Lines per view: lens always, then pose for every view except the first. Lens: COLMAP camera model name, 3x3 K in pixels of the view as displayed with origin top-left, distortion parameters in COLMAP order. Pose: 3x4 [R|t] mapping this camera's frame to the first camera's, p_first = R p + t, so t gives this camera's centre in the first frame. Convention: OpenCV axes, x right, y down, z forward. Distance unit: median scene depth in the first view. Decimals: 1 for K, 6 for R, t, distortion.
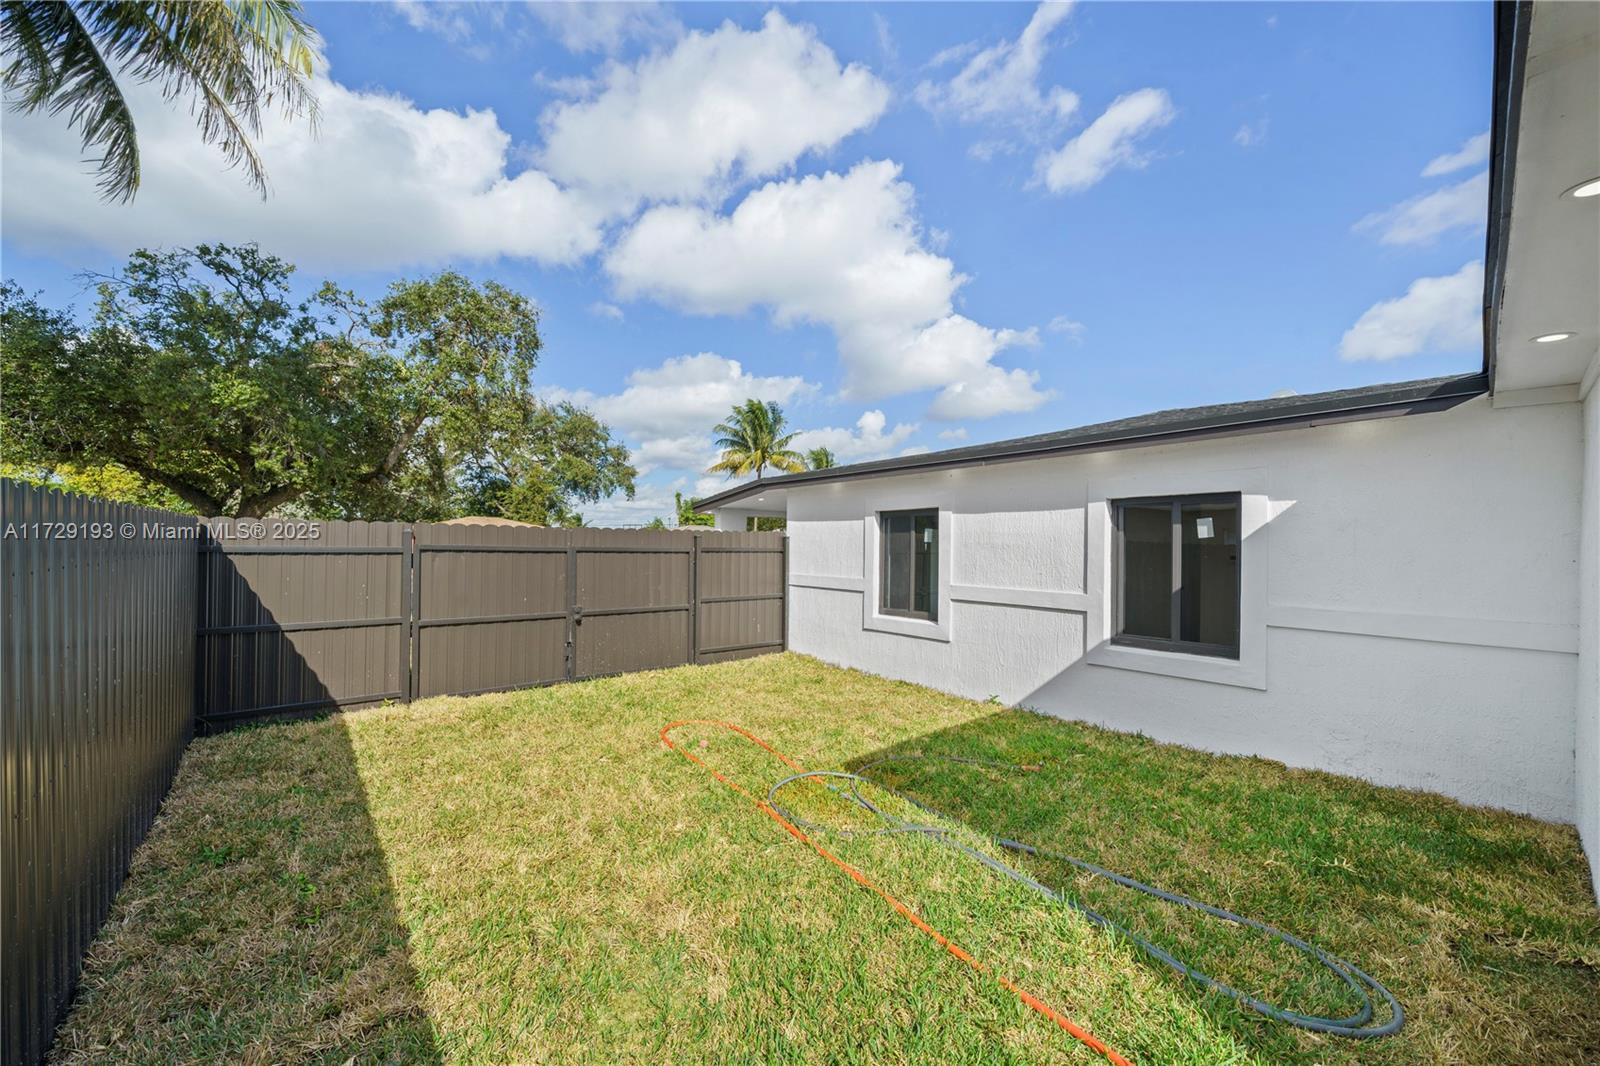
lens RADIAL K [[584.4, 0, 796.7], [0, 584.4, 553.7], [0, 0, 1]] dist [-0.000165, -0.000063]
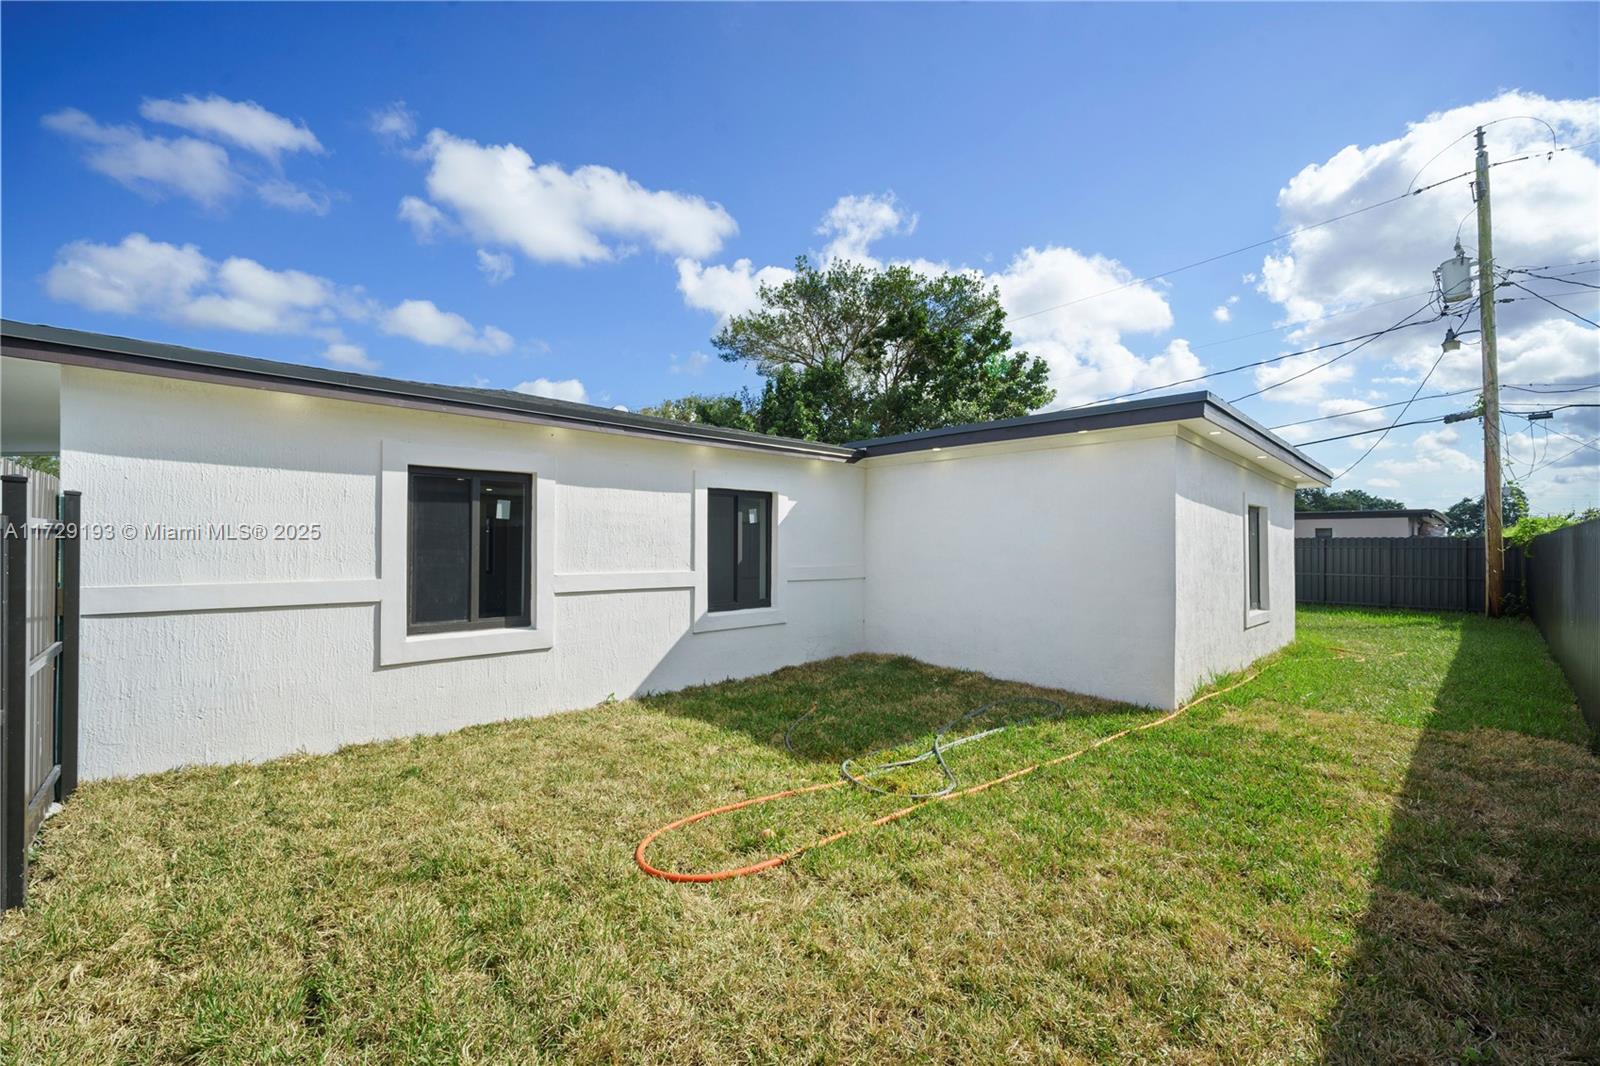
lens RADIAL K [[641.5, 0, 795.0], [0, 641.5, 552.9], [0, 0, 1]] dist [0.001267, 0.000183]
pose [[-0.049482, -0.038730, 0.998024, -0.611562], [-0.009653, 0.999220, 0.038298, -0.012418], [-0.998728, -0.007739, -0.049817, 0.727592]]
